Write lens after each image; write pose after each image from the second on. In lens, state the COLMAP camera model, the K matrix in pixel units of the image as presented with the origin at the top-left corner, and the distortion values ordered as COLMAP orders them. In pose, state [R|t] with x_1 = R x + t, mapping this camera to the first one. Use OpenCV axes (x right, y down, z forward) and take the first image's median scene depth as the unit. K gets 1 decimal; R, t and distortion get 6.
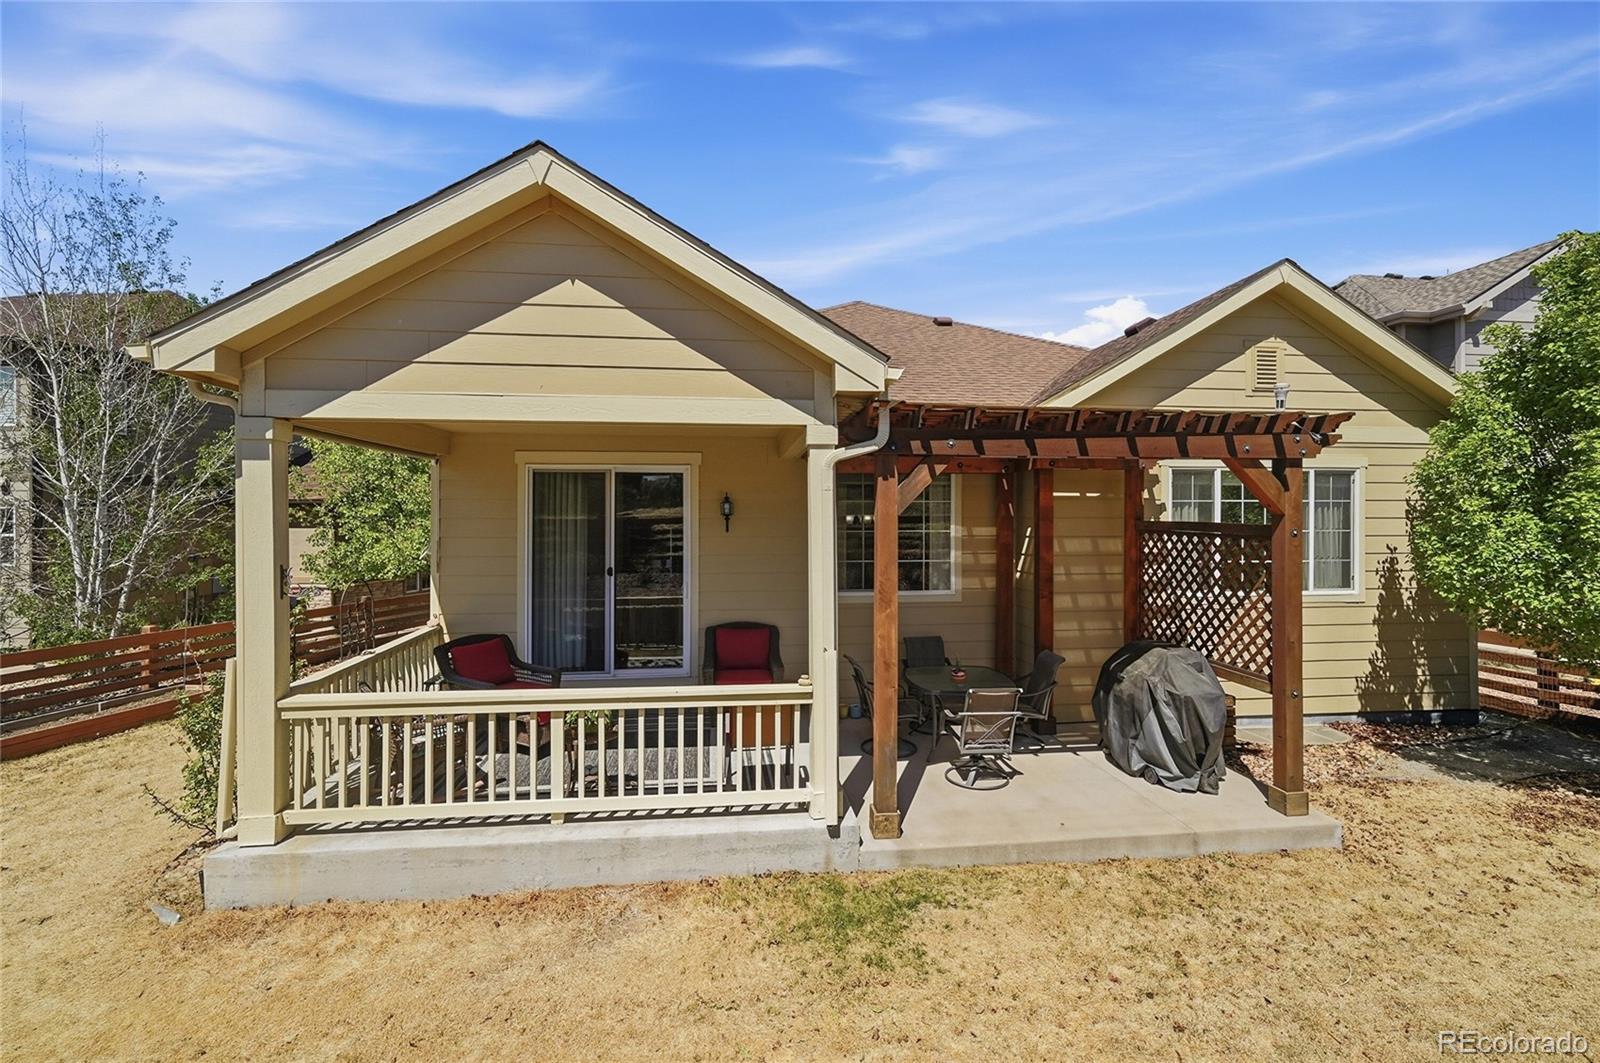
lens RADIAL K [[668.6, 0, 805.6], [0, 668.6, 526.2], [0, 0, 1]] dist [-0.001607, -0.000152]
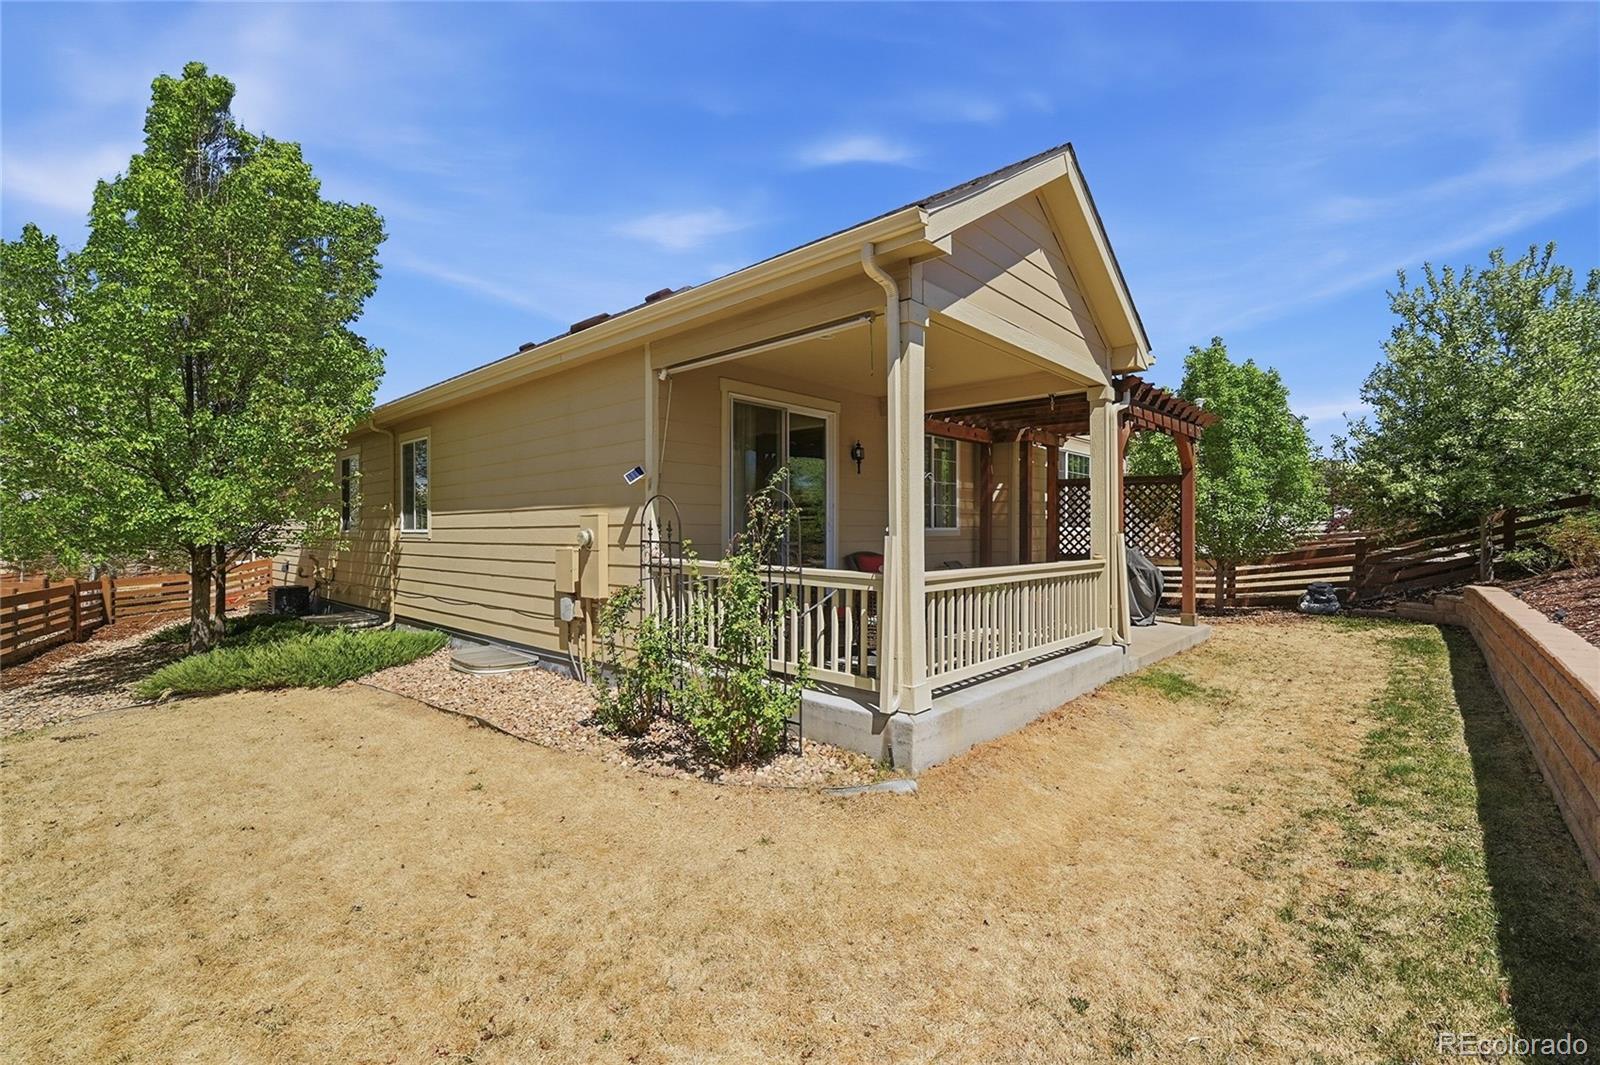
lens RADIAL K [[668.6, 0, 805.6], [0, 668.6, 527.2], [0, 0, 1]] dist [-0.001607, -0.000152]
pose [[0.765882, 0.002775, 0.642976, -1.487704], [0.007525, 0.999884, -0.013280, 0.185528], [-0.642938, 0.015009, 0.765772, 0.284075]]
